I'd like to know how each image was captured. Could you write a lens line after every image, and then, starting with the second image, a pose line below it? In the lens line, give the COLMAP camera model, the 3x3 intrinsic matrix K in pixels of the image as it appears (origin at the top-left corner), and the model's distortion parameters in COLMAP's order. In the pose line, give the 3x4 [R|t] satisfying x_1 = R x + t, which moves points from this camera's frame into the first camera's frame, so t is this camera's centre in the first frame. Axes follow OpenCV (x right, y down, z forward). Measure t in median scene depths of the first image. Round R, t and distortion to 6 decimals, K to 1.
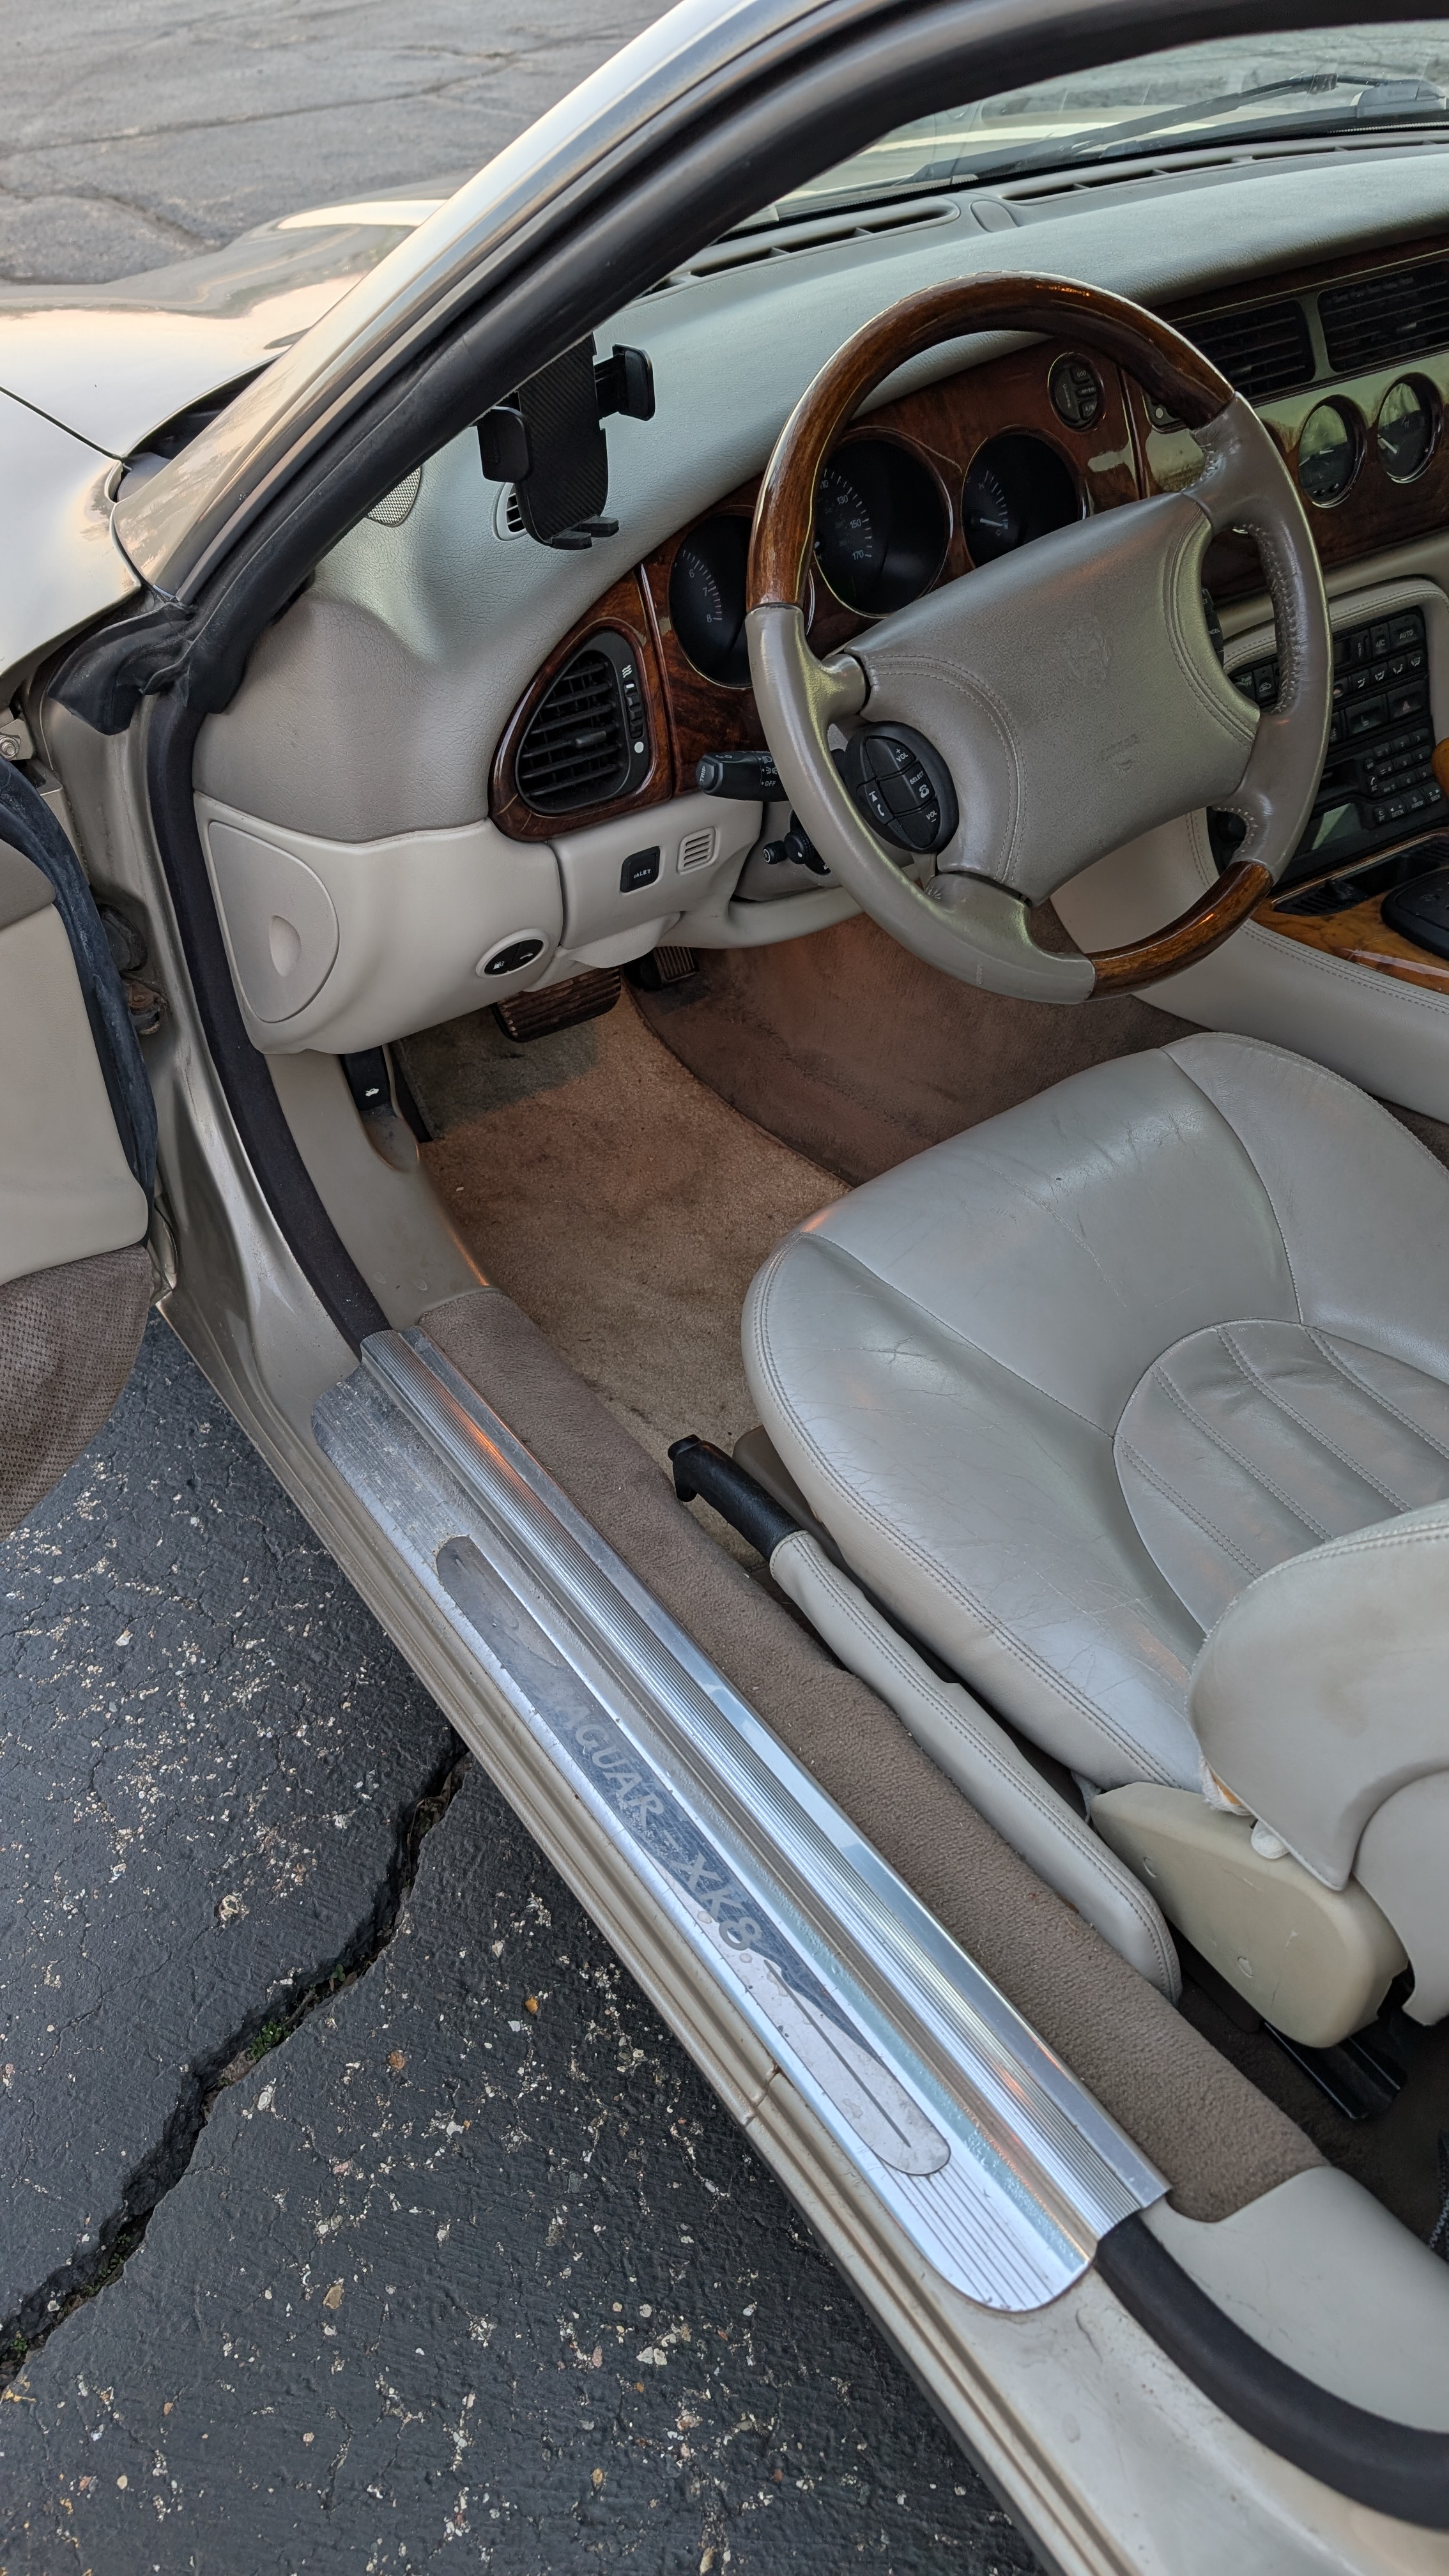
lens RADIAL K [[1890.6, 0, 717.5], [0, 1890.6, 1287.3], [0, 0, 1]] dist [0.010025, -0.006692]
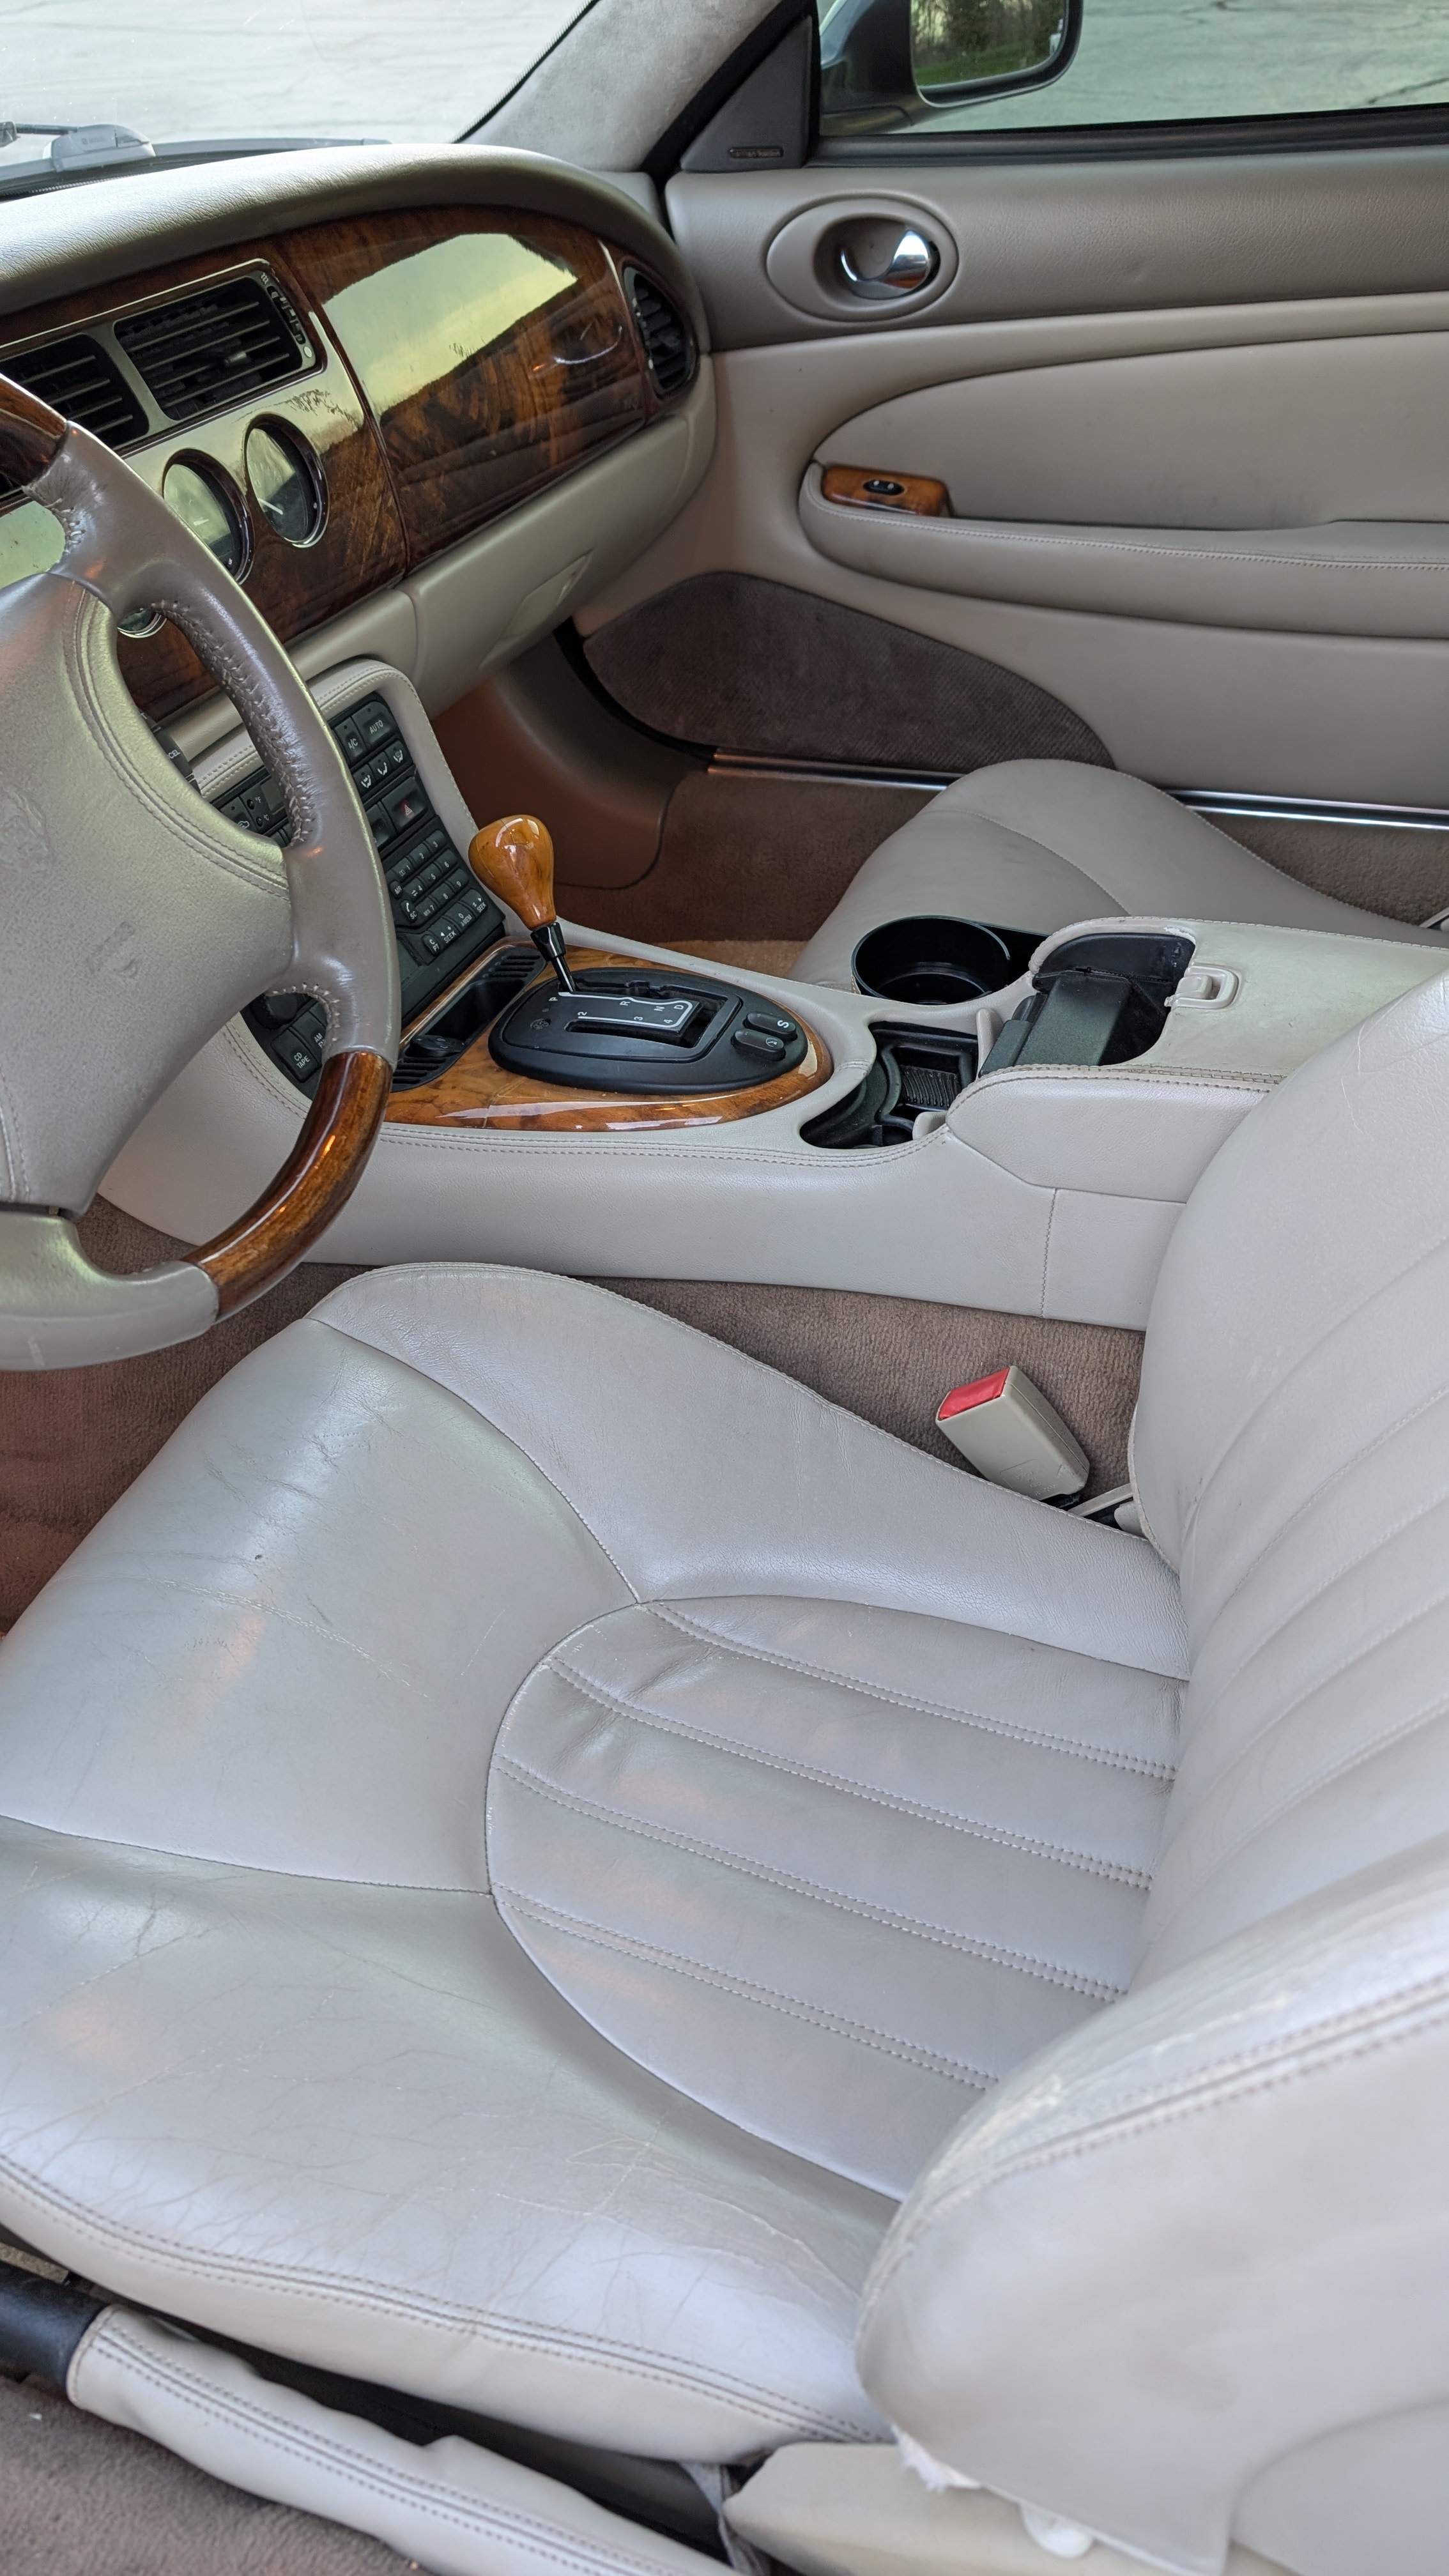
lens RADIAL K [[1890.6, 0, 720.3], [0, 1890.6, 1293.5], [0, 0, 1]] dist [0.010025, -0.006692]
pose [[0.821537, -0.350005, 0.450082, 0.046739], [0.386796, 0.922099, 0.011046, -0.093705], [-0.418887, 0.165015, 0.892919, 0.323983]]
